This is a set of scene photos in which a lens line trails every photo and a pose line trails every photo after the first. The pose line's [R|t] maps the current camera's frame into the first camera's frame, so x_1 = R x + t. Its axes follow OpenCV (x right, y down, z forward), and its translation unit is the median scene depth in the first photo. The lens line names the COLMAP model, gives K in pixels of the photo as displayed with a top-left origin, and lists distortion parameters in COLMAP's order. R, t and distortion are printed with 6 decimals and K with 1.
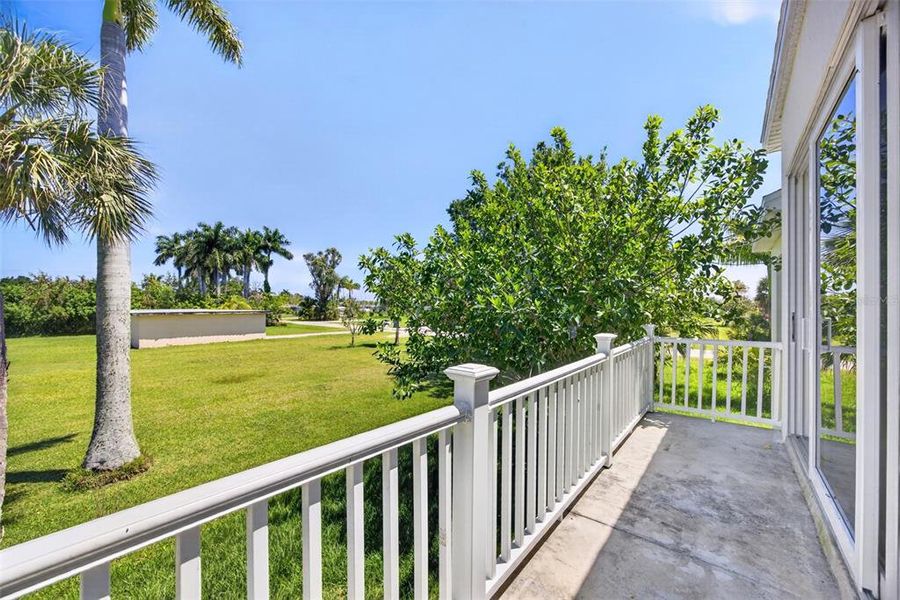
lens RADIAL K [[363.5, 0, 448.1], [0, 363.5, 295.3], [0, 0, 1]] dist [-0.001190, 0.005977]
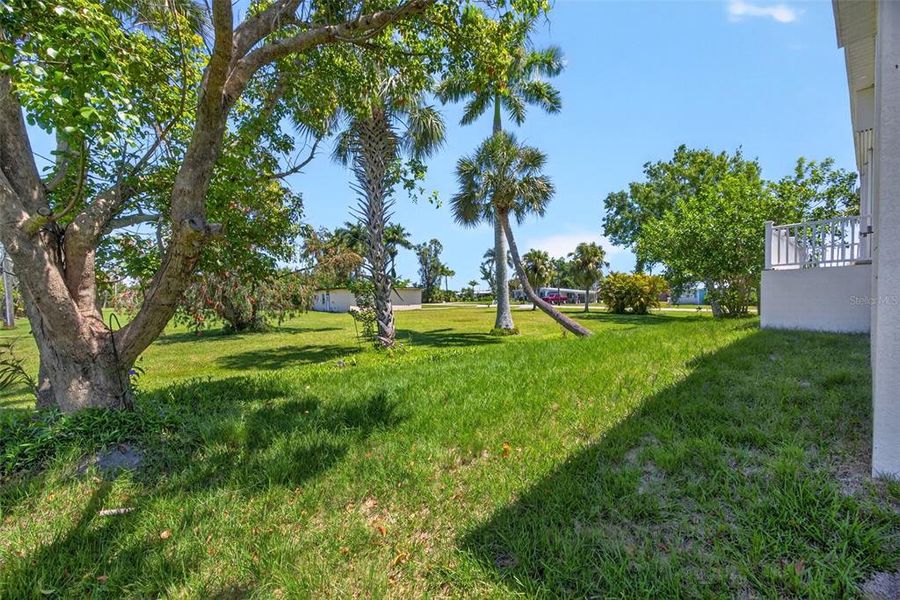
lens RADIAL K [[363.5, 0, 448.1], [0, 363.5, 295.3], [0, 0, 1]] dist [-0.001190, 0.005977]
pose [[0.982083, -0.012680, -0.188022, -0.099100], [0.017676, 0.999533, 0.024921, 0.024031], [0.187618, -0.027798, 0.981849, -0.140766]]
